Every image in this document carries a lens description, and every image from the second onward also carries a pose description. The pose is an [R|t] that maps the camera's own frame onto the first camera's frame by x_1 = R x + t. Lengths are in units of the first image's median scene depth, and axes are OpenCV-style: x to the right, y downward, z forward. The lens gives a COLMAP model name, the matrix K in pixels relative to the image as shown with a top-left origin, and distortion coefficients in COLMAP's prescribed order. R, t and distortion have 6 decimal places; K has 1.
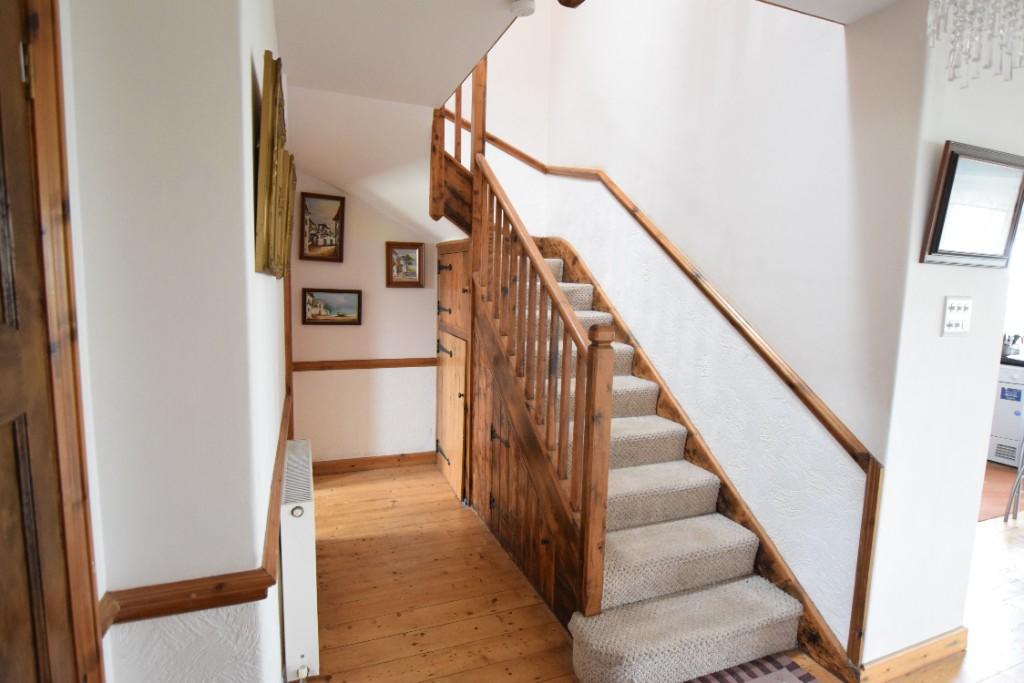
lens RADIAL K [[541.5, 0, 512.0], [0, 541.5, 341.5], [0, 0, 1]] dist [-0.018626, 0.000978]
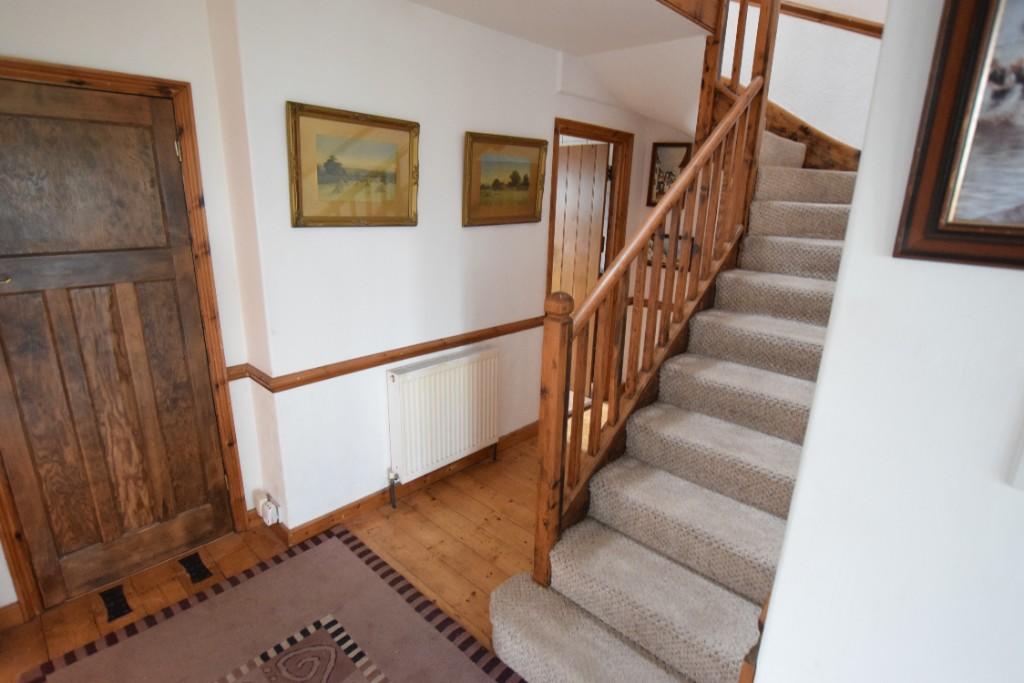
lens RADIAL K [[511.0, 0, 512.0], [0, 511.0, 341.5], [0, 0, 1]] dist [-0.031635, -0.000025]
pose [[0.419842, 0.233934, -0.876931, 0.559150], [-0.116569, 0.972108, 0.203515, -0.073399], [0.900080, 0.016779, 0.435401, 0.356811]]
